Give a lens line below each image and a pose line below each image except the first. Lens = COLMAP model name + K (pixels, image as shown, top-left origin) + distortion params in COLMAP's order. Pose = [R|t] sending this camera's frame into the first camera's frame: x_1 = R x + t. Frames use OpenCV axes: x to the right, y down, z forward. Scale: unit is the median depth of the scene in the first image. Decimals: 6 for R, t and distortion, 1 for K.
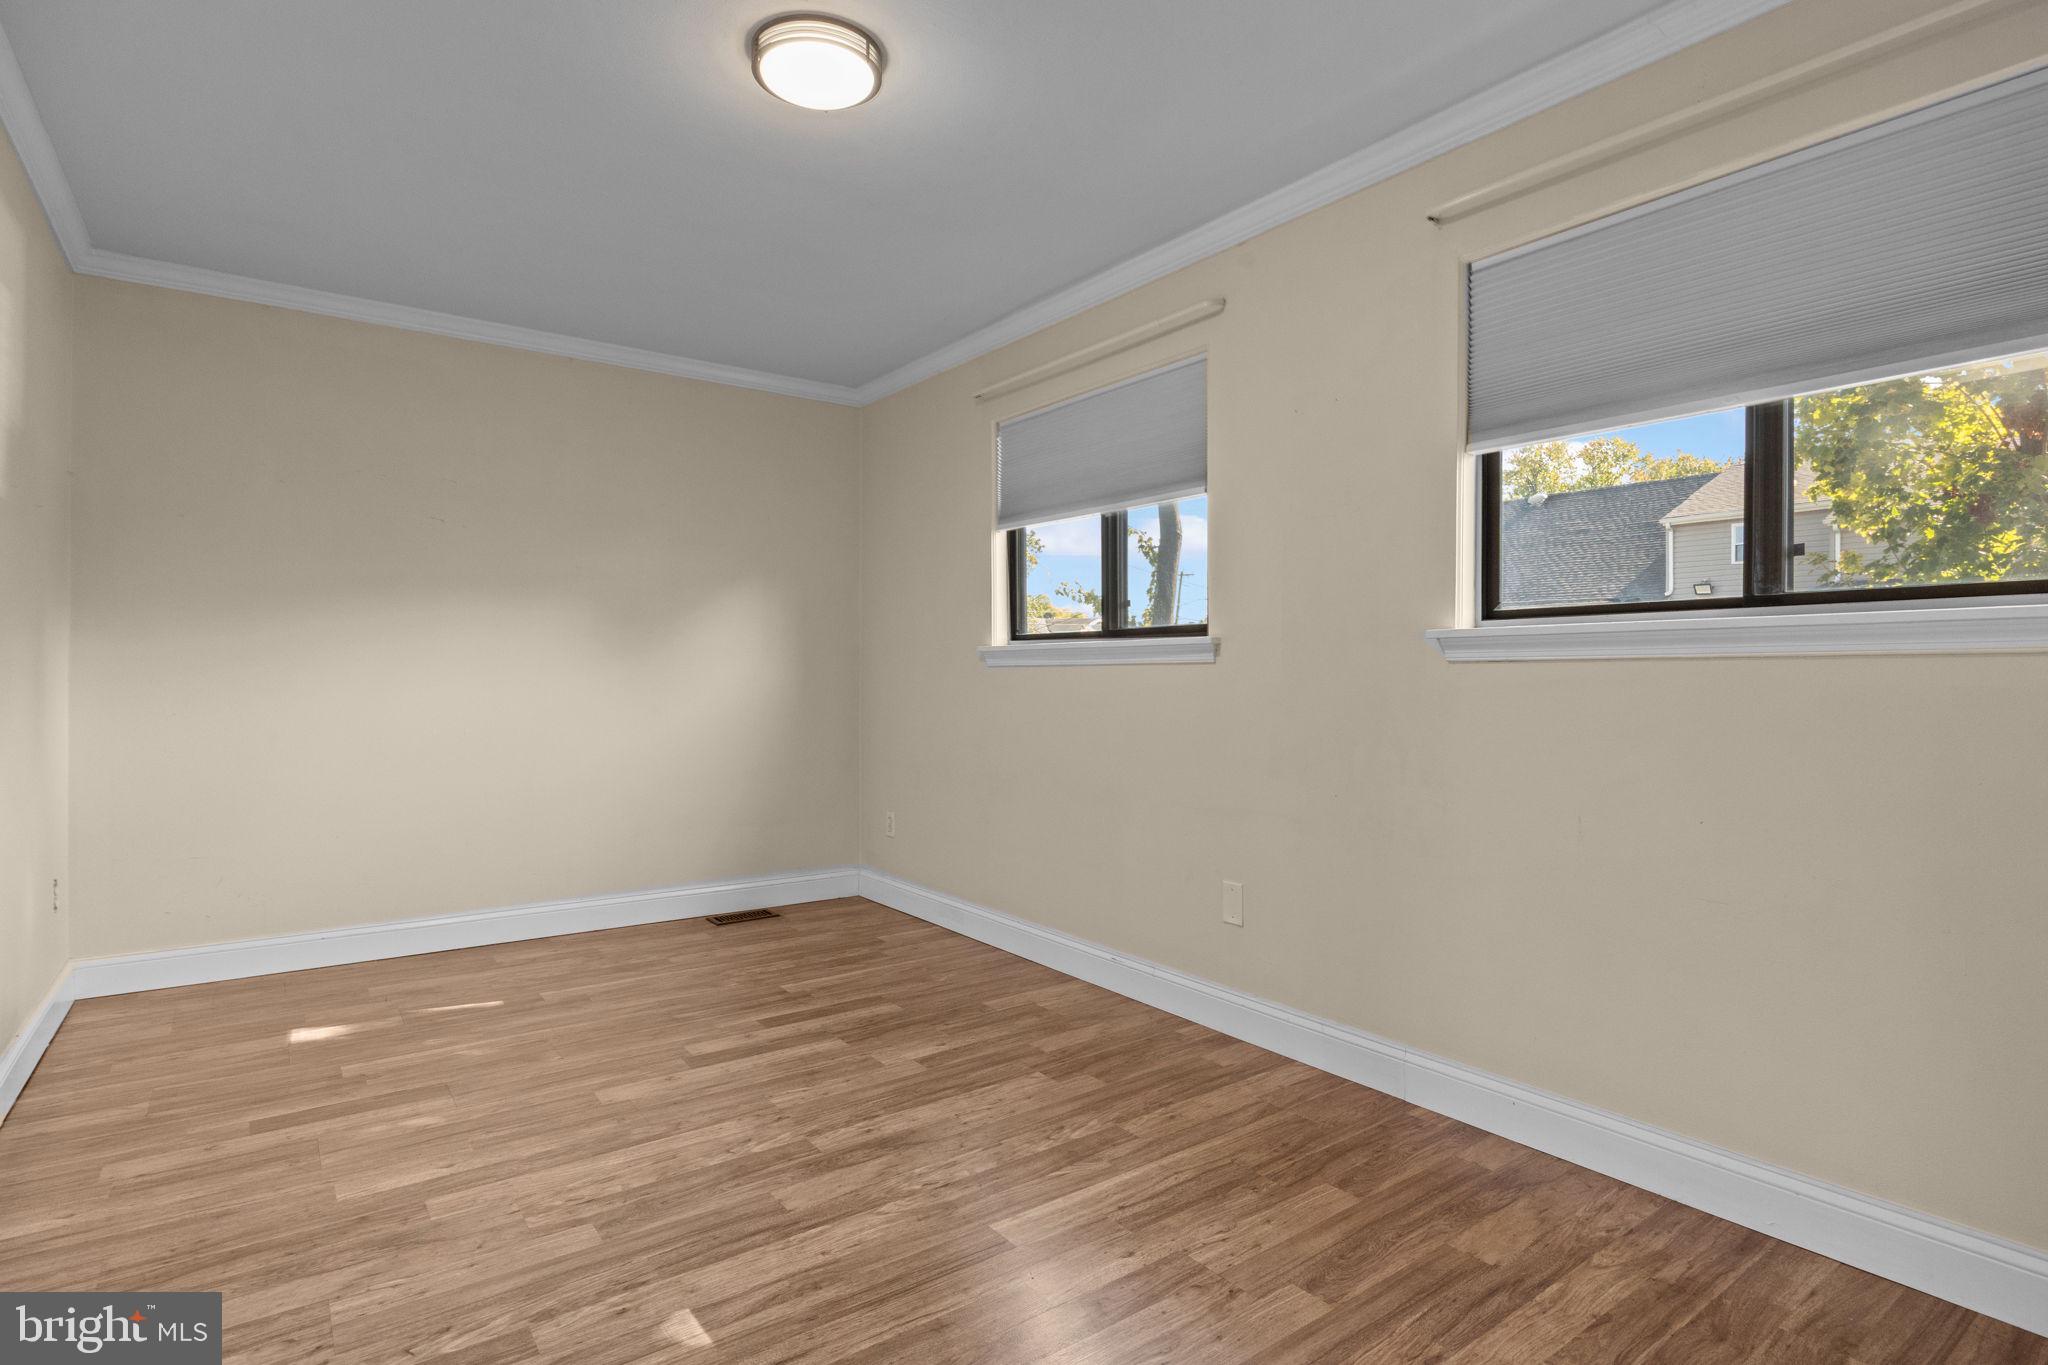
lens RADIAL K [[1013.7, 0, 1022.6], [0, 1013.7, 680.9], [0, 0, 1]] dist [0.002006, 0.000157]
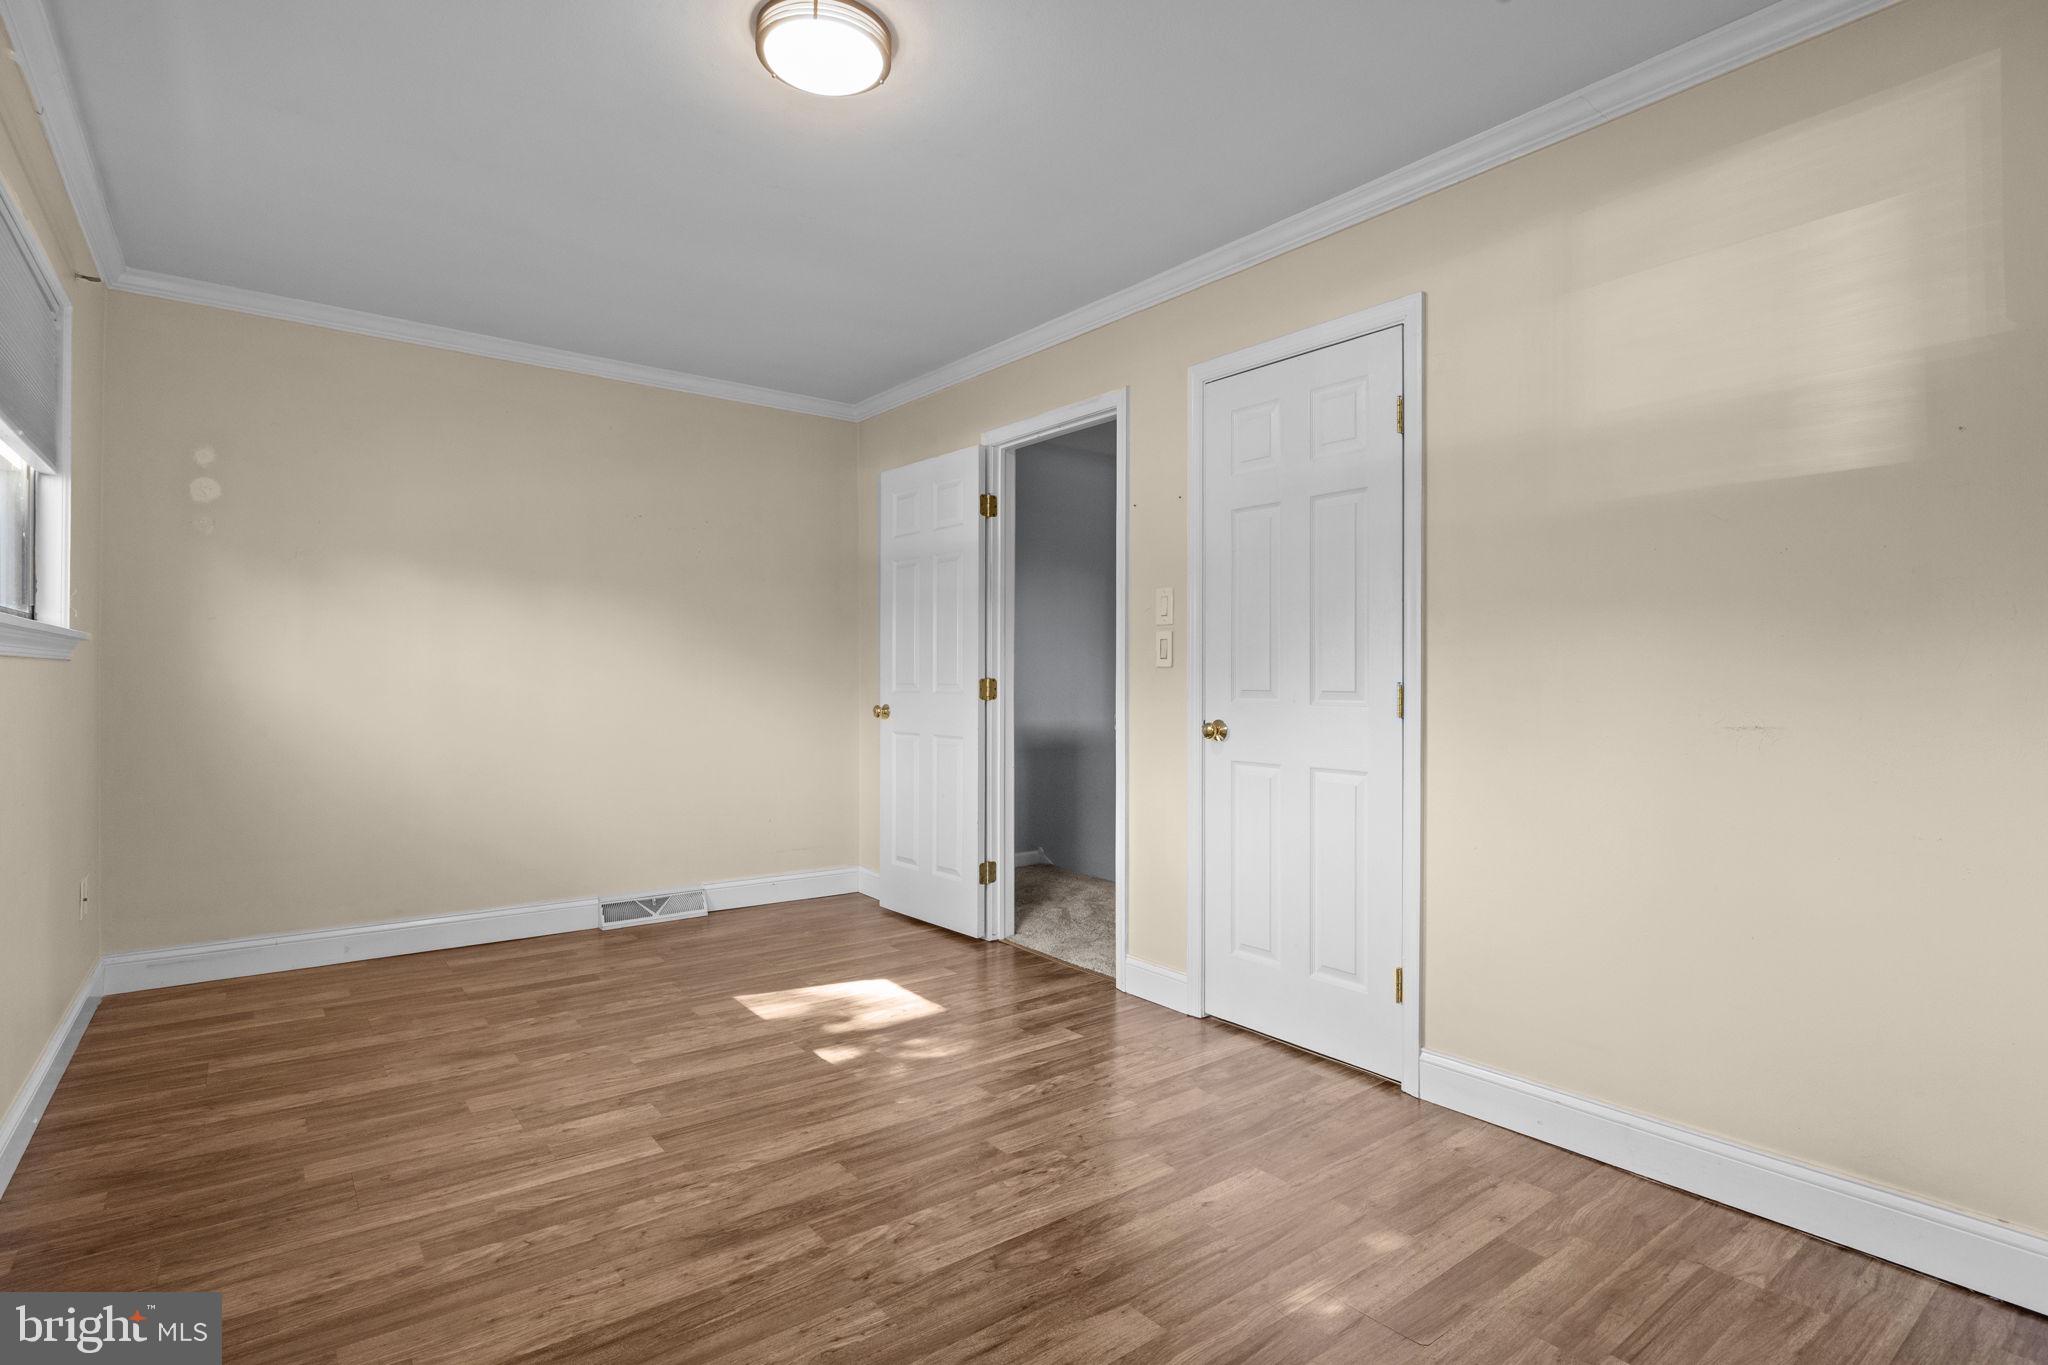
lens RADIAL K [[1013.7, 0, 1023.8], [0, 1013.7, 680.4], [0, 0, 1]] dist [0.002006, 0.000157]
pose [[-0.999823, -0.005436, -0.018026, -0.382627], [-0.005521, 0.999974, 0.004710, -0.011226], [0.018000, 0.004809, -0.999826, 1.964556]]
